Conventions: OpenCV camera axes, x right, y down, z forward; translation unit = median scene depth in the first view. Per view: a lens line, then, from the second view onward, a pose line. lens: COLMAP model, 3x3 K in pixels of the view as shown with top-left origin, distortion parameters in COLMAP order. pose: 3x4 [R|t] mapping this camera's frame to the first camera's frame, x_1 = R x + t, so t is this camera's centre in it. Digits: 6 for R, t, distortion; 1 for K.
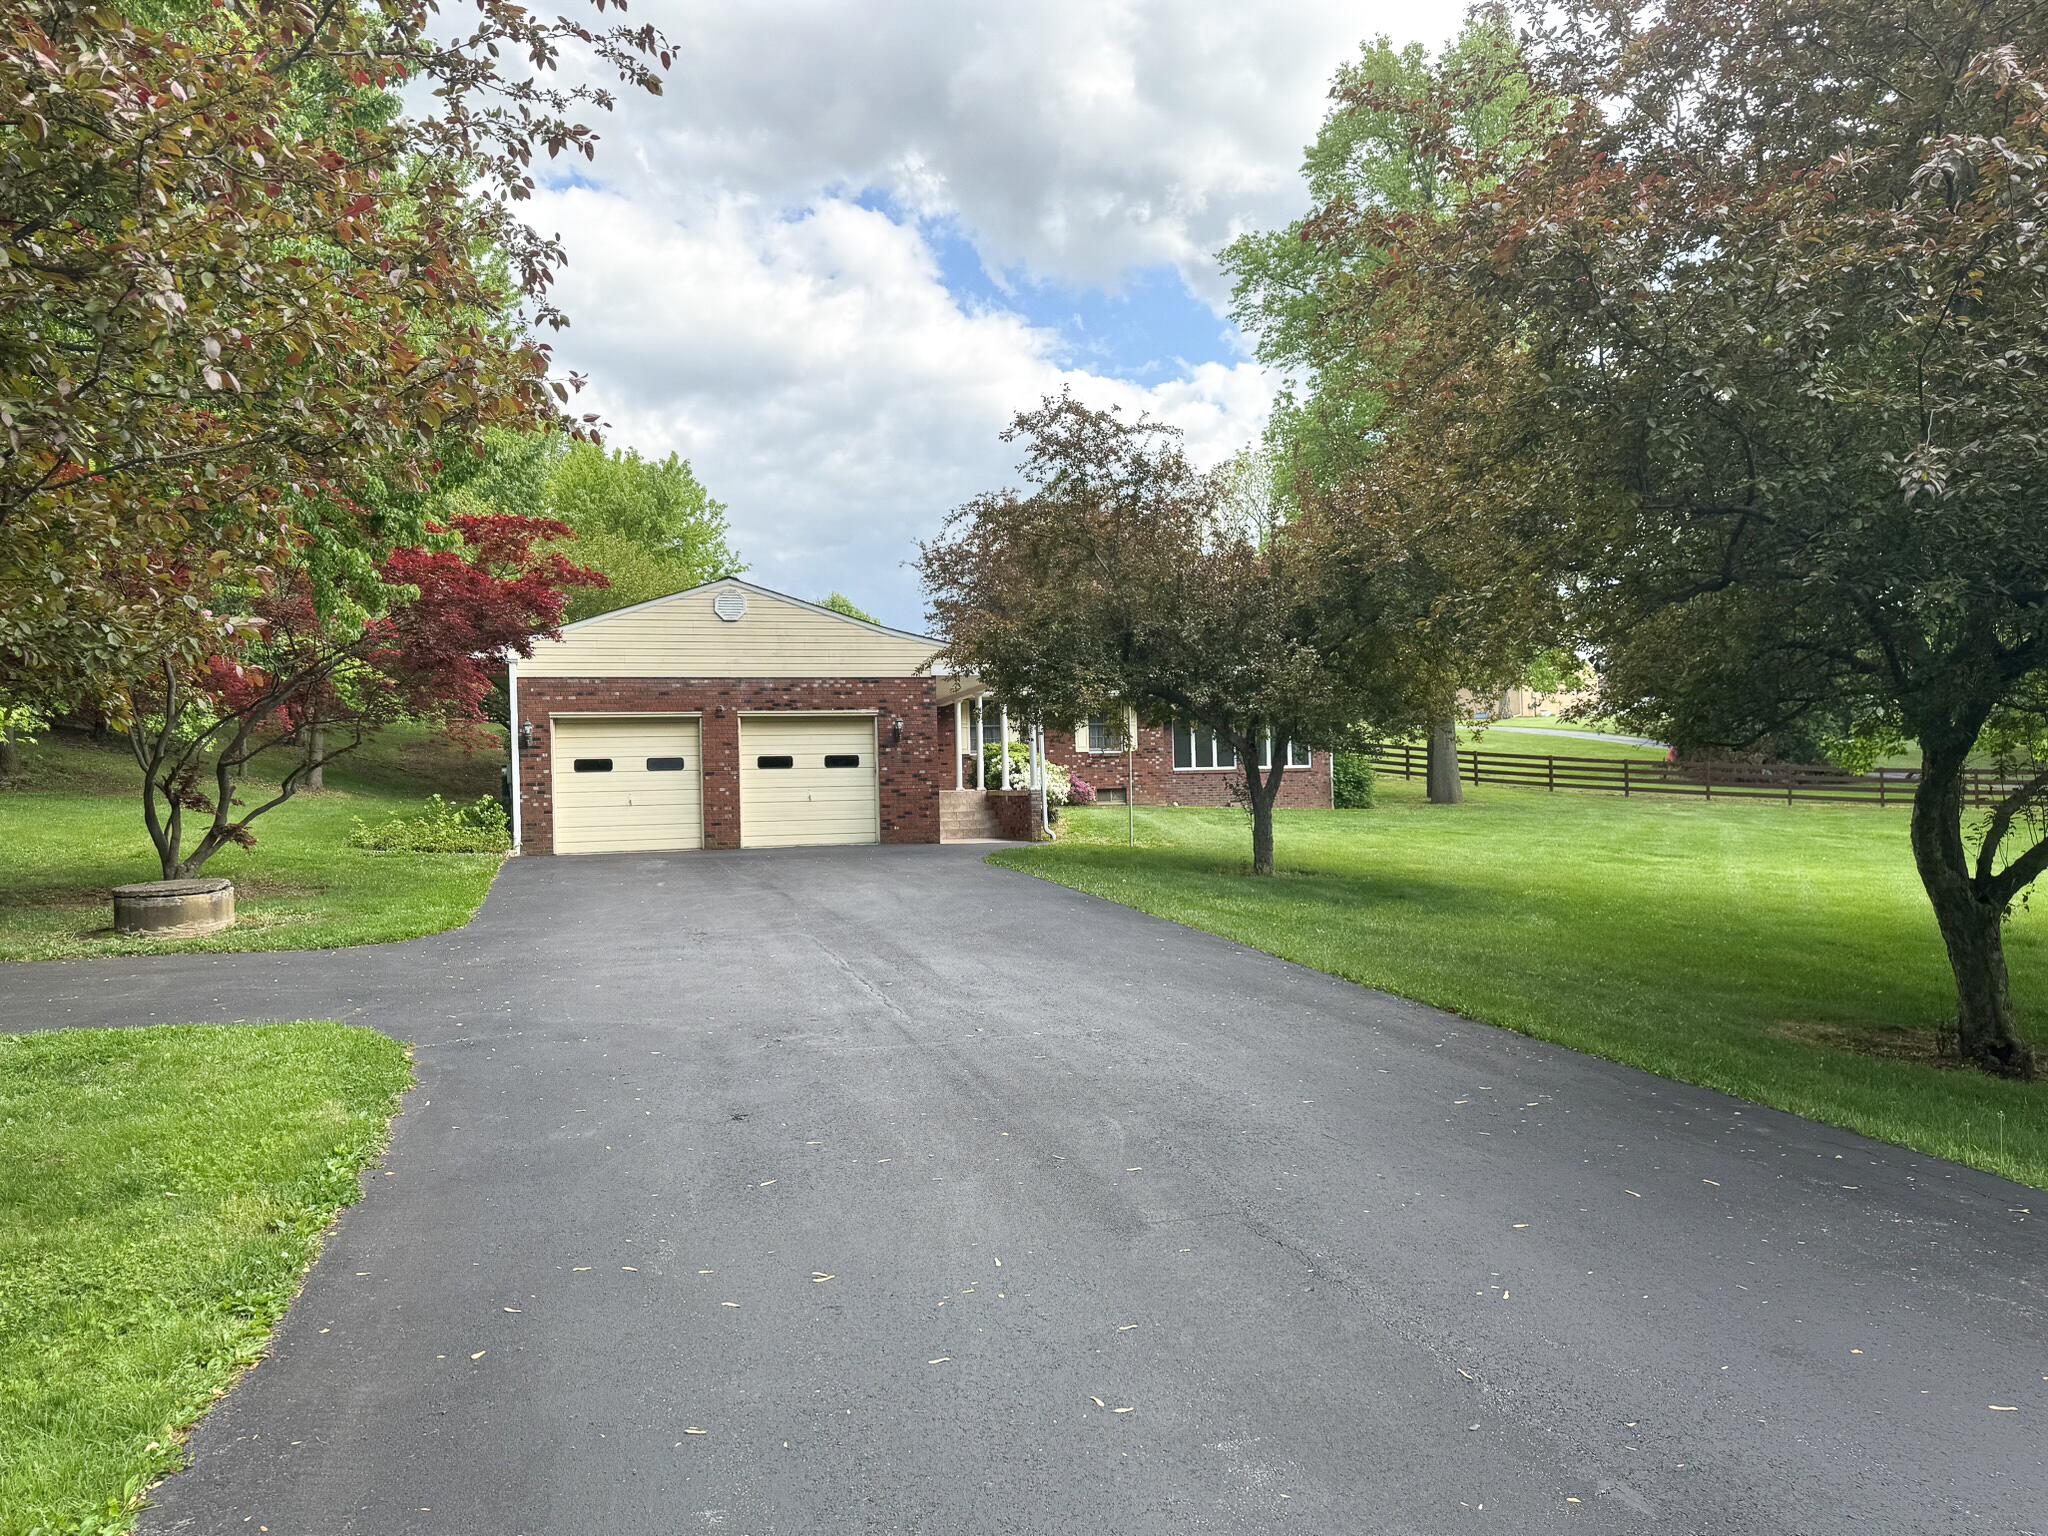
lens RADIAL K [[1412.7, 0, 997.9], [0, 1412.7, 781.7], [0, 0, 1]] dist [0.206097, 0.000067]
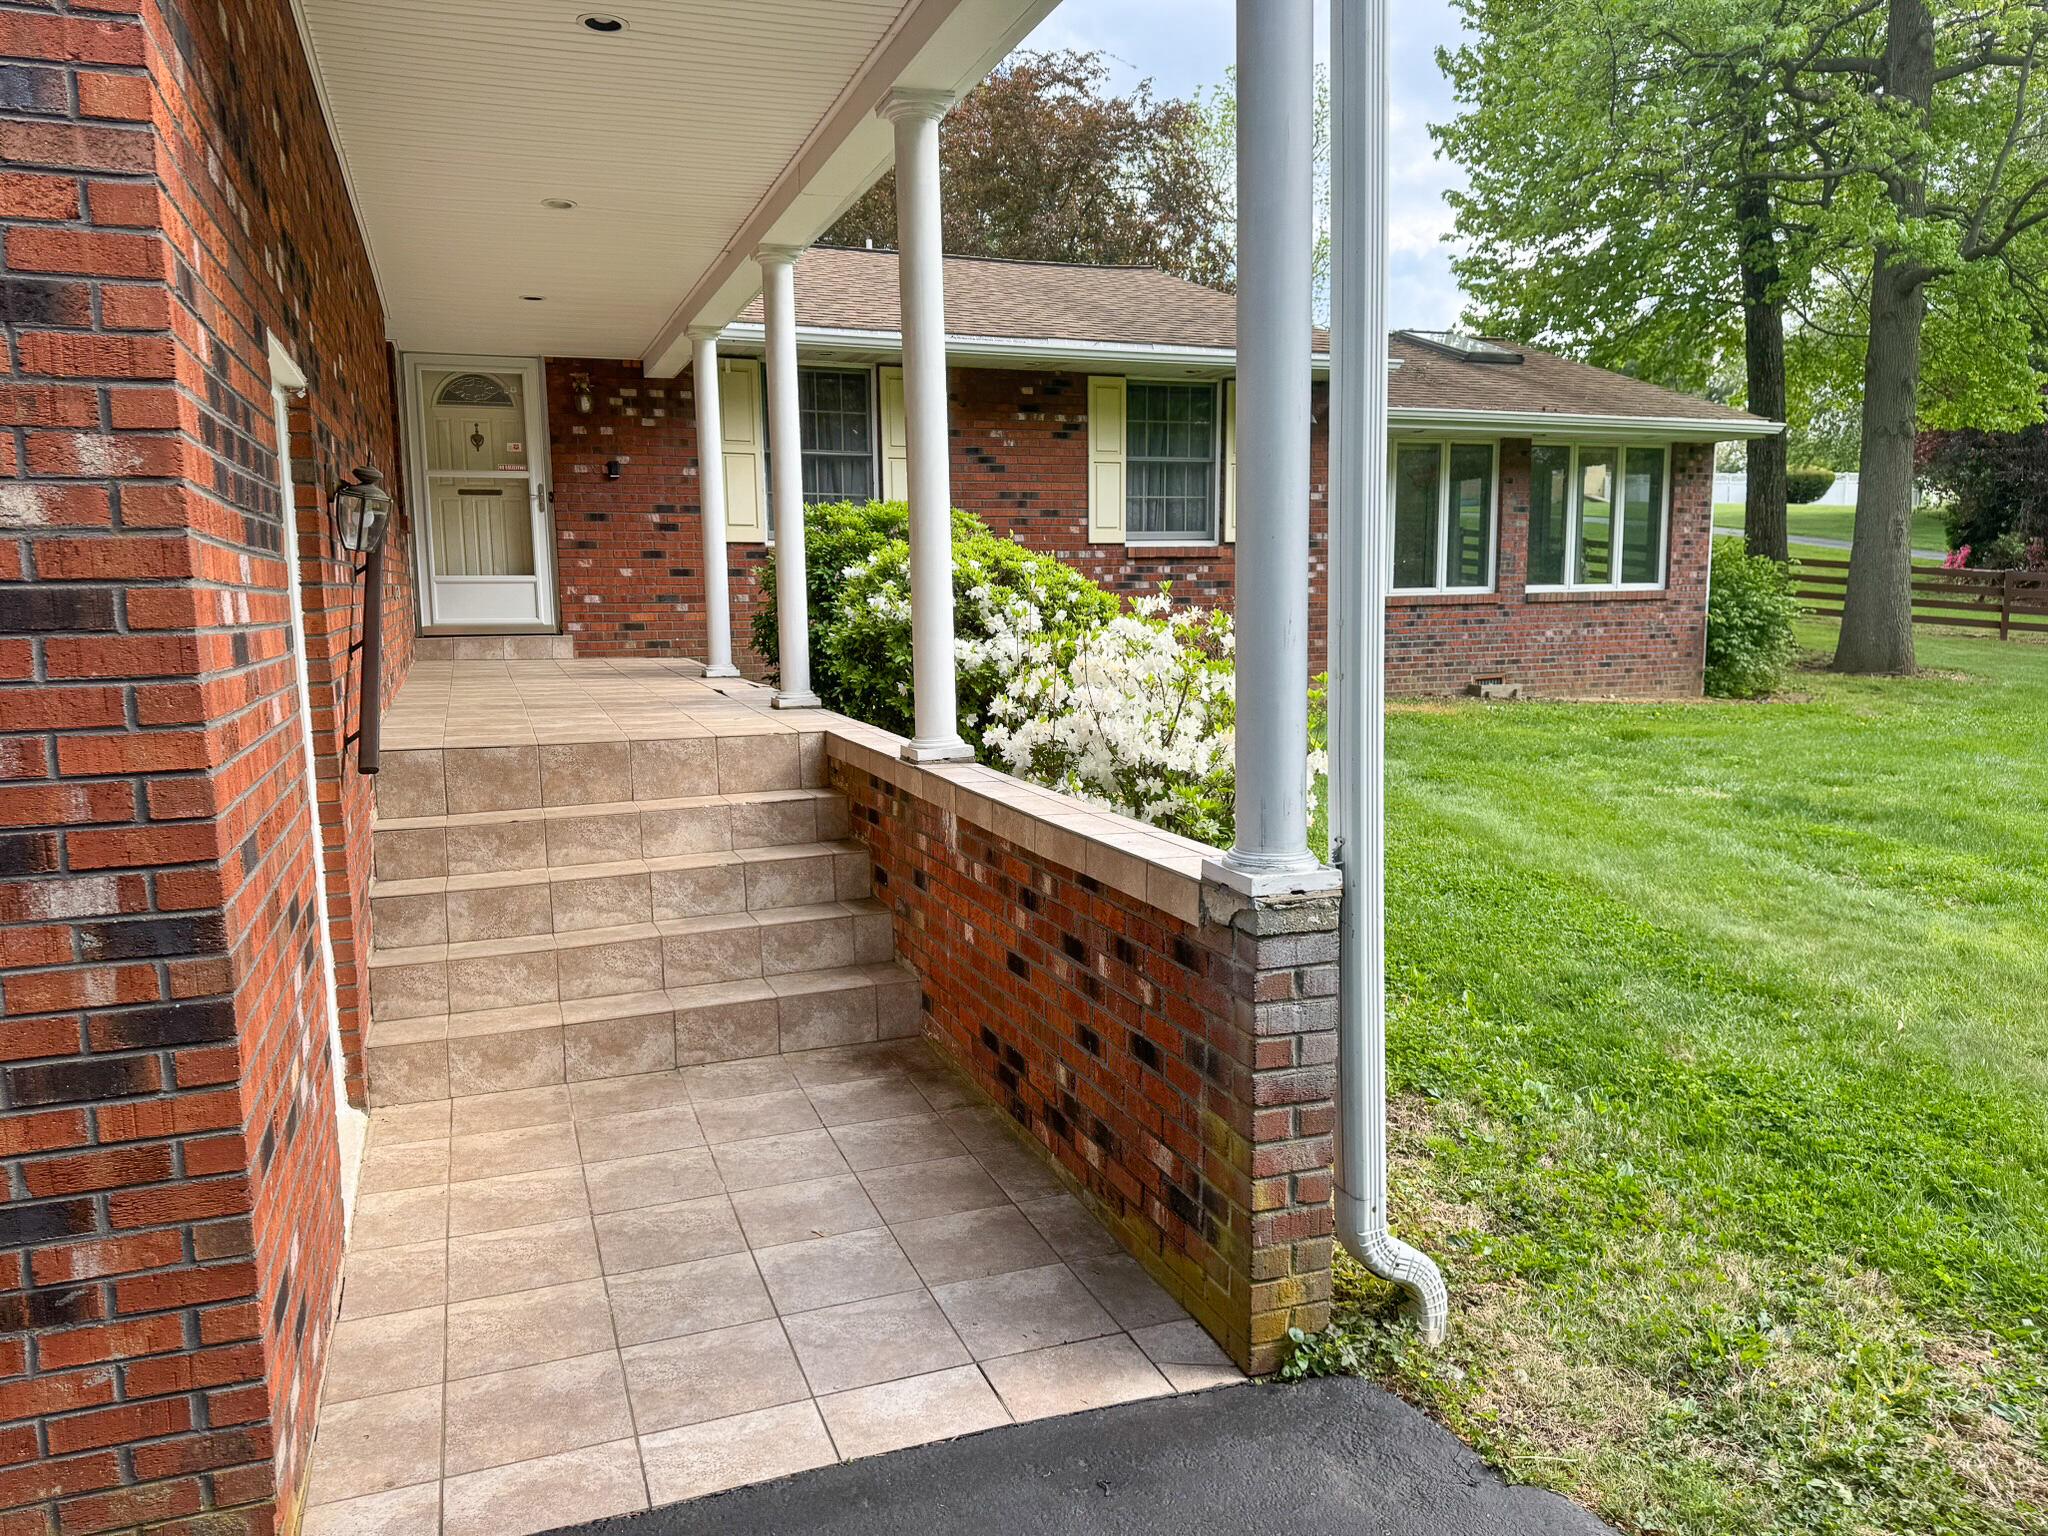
lens RADIAL K [[1423.7, 0, 1020.3], [0, 1423.7, 780.6], [0, 0, 1]] dist [0.125874, -0.173107]
pose [[0.991336, -0.005350, 0.131239, -0.008007], [-0.013431, 0.989803, 0.141805, -0.017710], [-0.130659, -0.142339, 0.981156, 0.923016]]
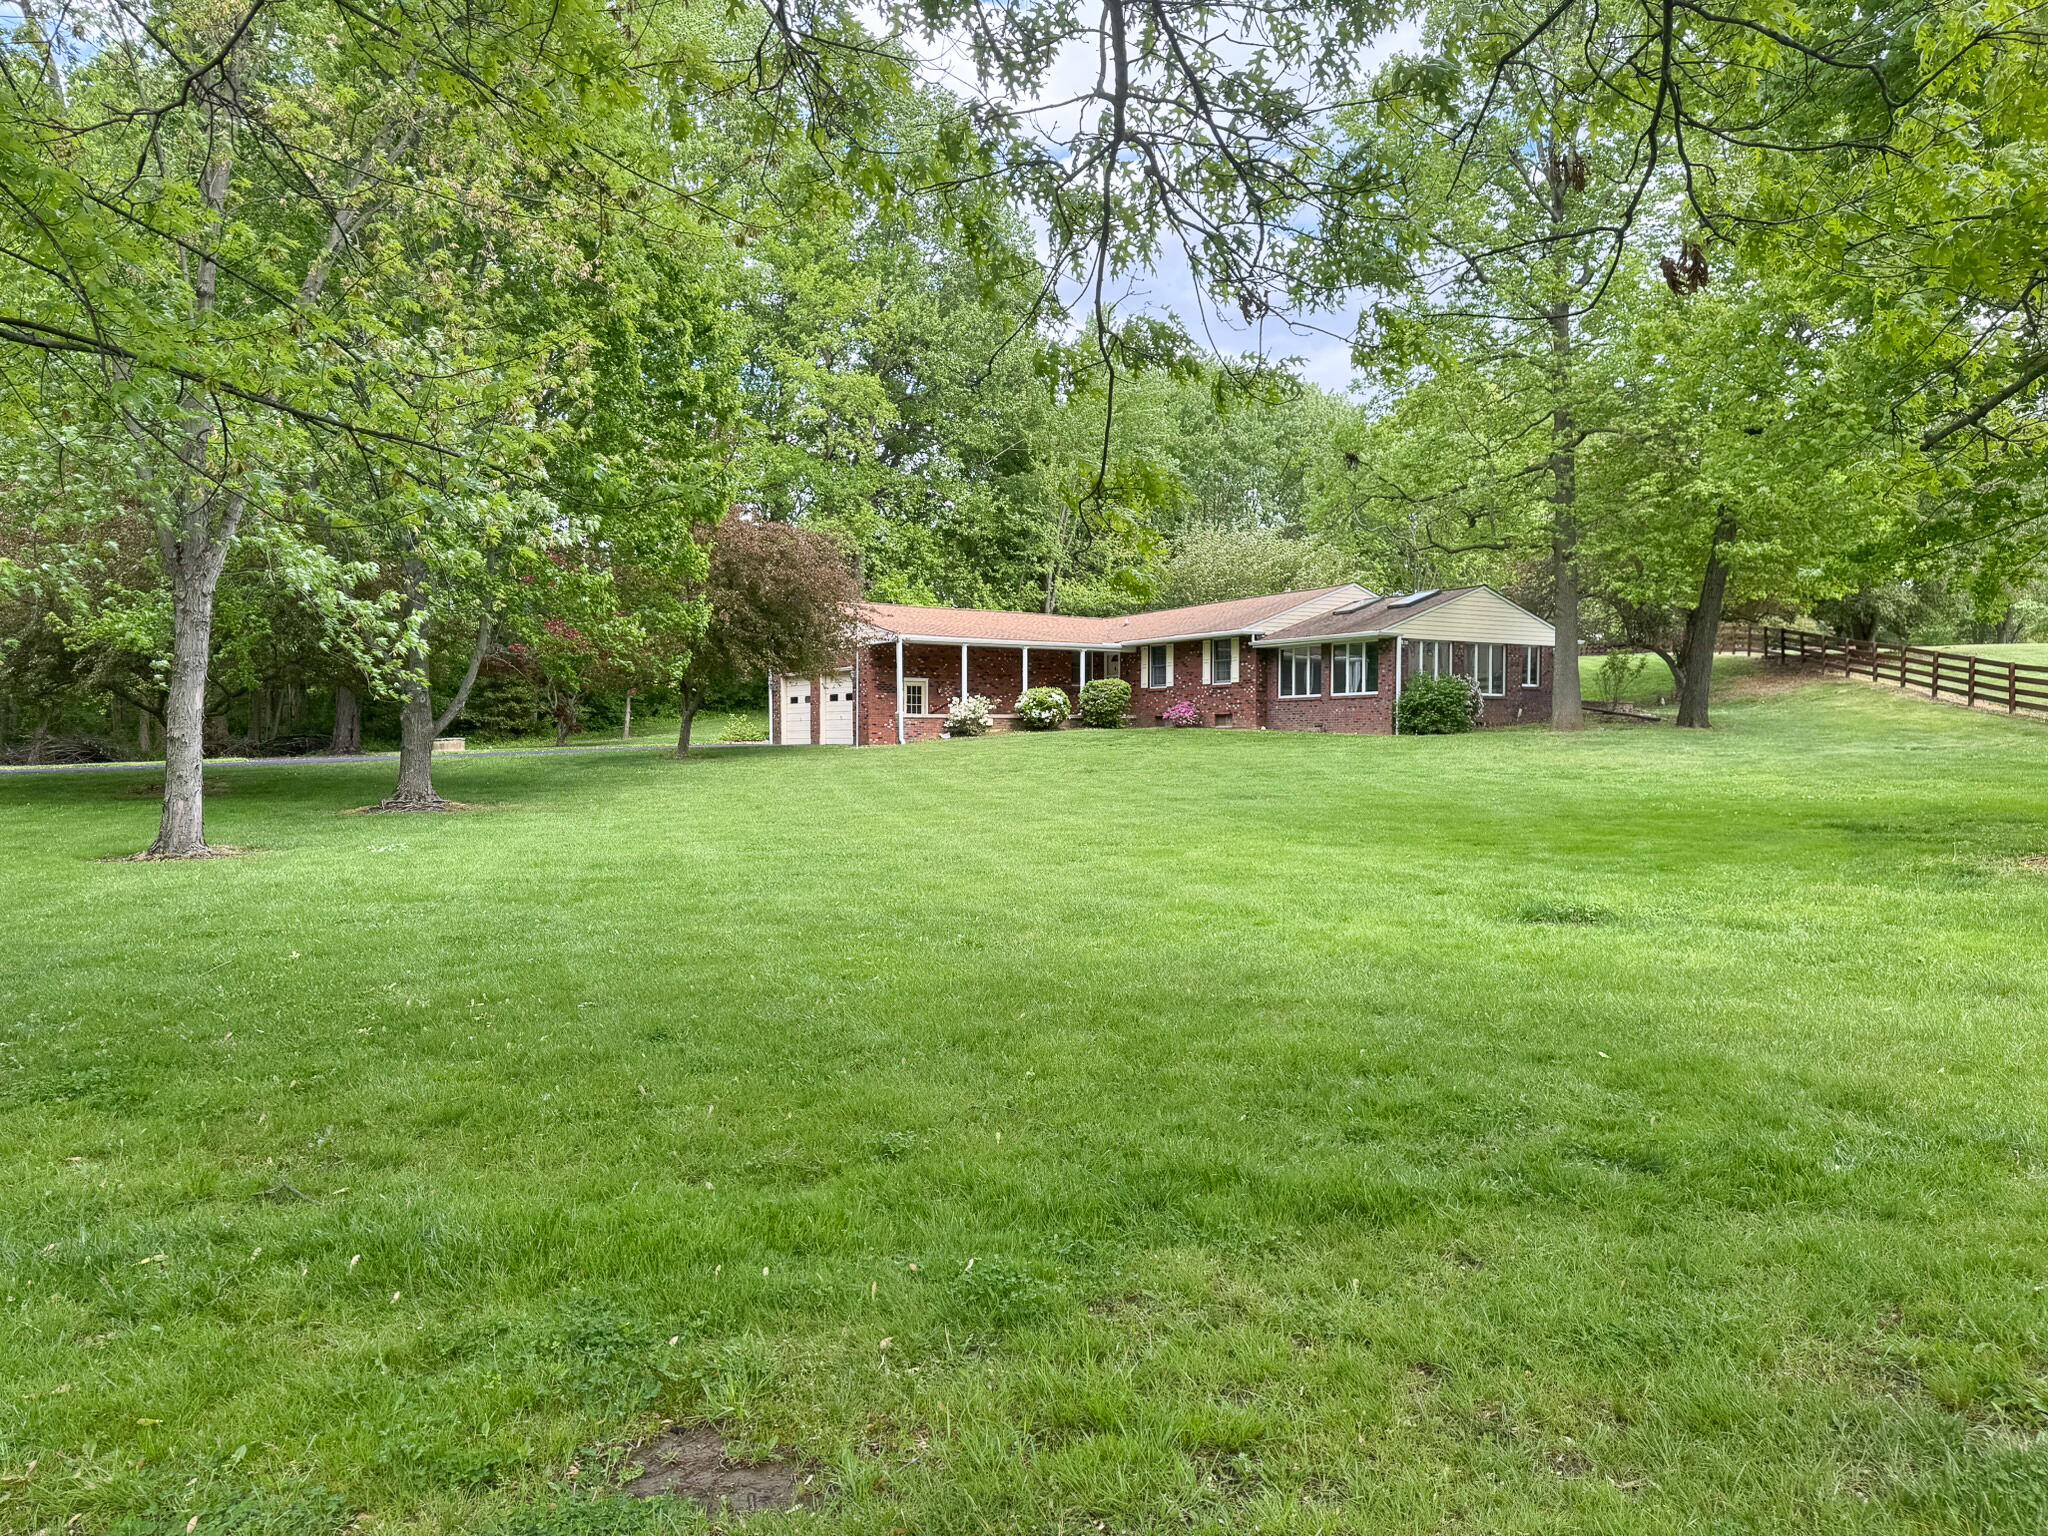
lens RADIAL K [[1423.7, 0, 1020.3], [0, 1423.7, 780.6], [0, 0, 1]] dist [0.125874, -0.173107]
pose [[0.342901, 0.041679, -0.938447, 1.609869], [-0.001243, 0.999034, 0.043916, 0.010795], [0.939371, -0.013892, 0.342621, 0.598585]]
